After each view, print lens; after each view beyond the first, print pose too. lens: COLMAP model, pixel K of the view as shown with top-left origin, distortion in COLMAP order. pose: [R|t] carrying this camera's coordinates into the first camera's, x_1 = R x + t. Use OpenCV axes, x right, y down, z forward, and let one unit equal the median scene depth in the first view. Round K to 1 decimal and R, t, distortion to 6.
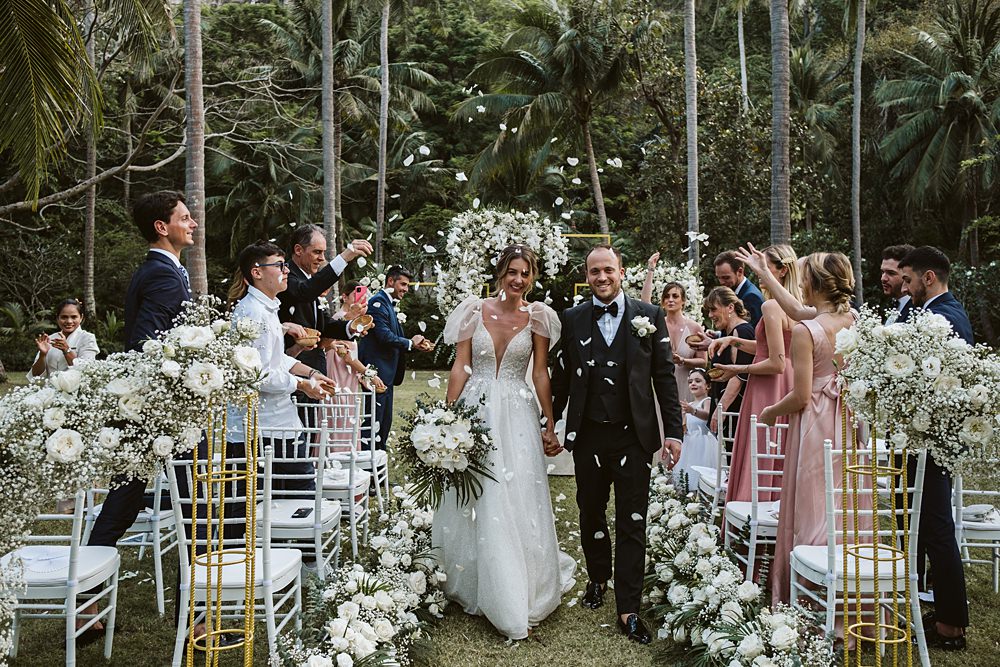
lens RADIAL K [[1270.3, 0, 551.5], [0, 1270.3, 157.7], [0, 0, 1]] dist [-0.011509, 0.066173]
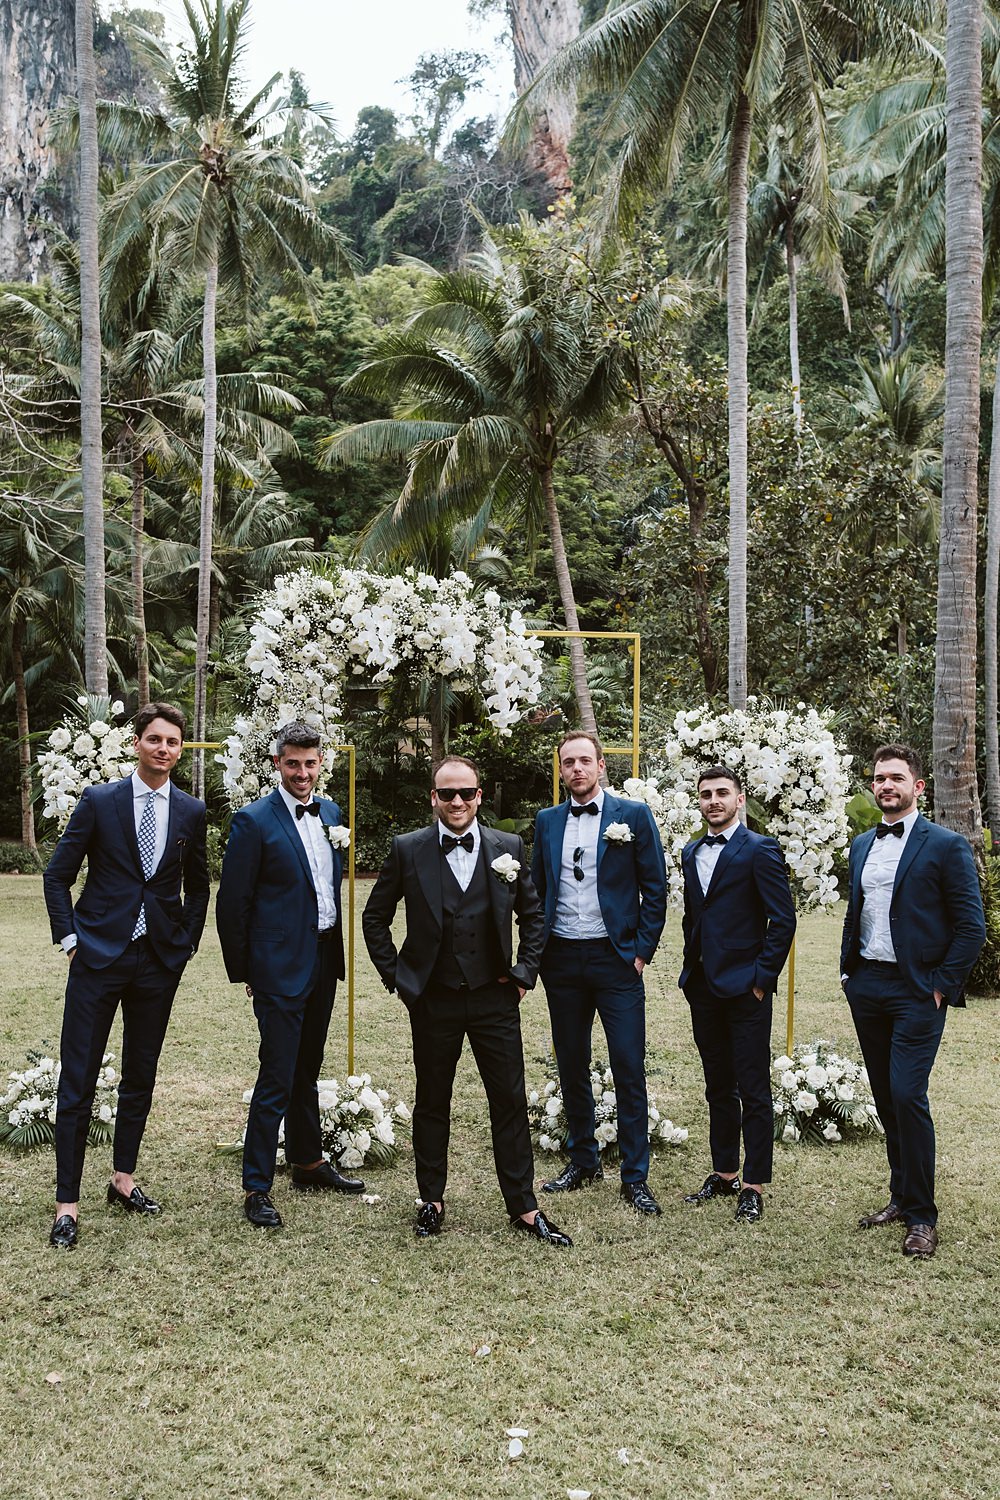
lens RADIAL K [[1776.1, 0, 530.3], [0, 1776.1, 746.9], [0, 0, 1]] dist [-0.046853, 0.247142]
pose [[0.999625, 0.007295, 0.026402, -0.002305], [-0.010038, 0.994391, 0.105284, 0.013644], [-0.025486, -0.105510, 0.994092, 0.152722]]
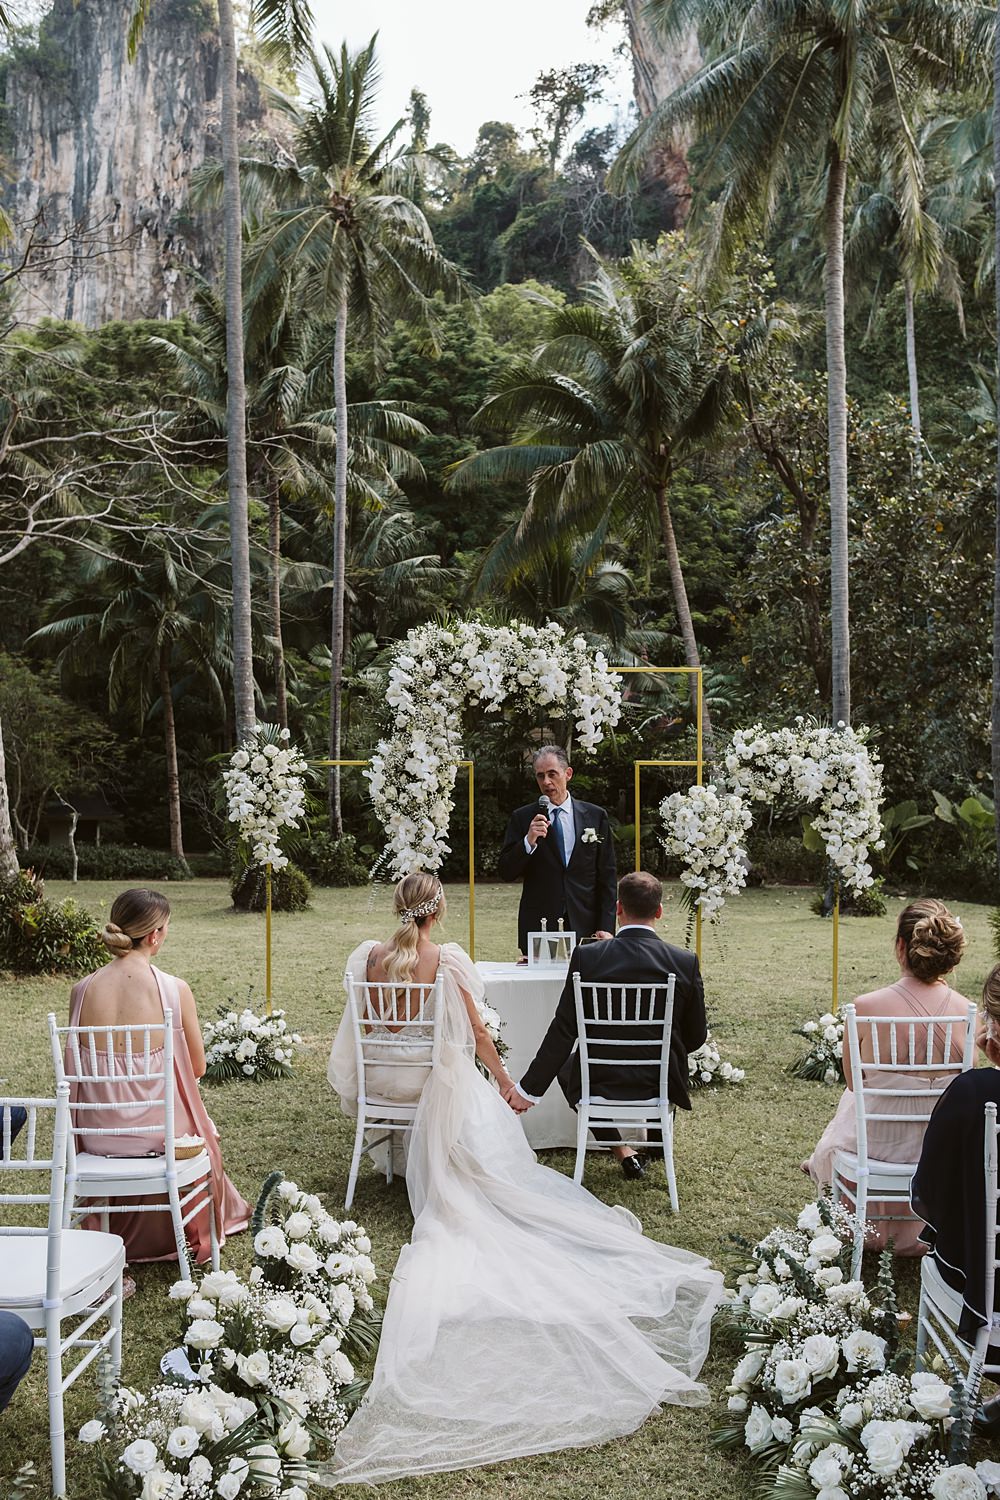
lens RADIAL K [[1827.5, 0, 456.7], [0, 1827.5, 717.9], [0, 0, 1]] dist [-0.030379, -0.002793]
pose [[0.996148, -0.006251, -0.087461, 0.004083], [0.013777, 0.996225, 0.085714, 0.005835], [0.086595, -0.086589, 0.992473, 0.091869]]
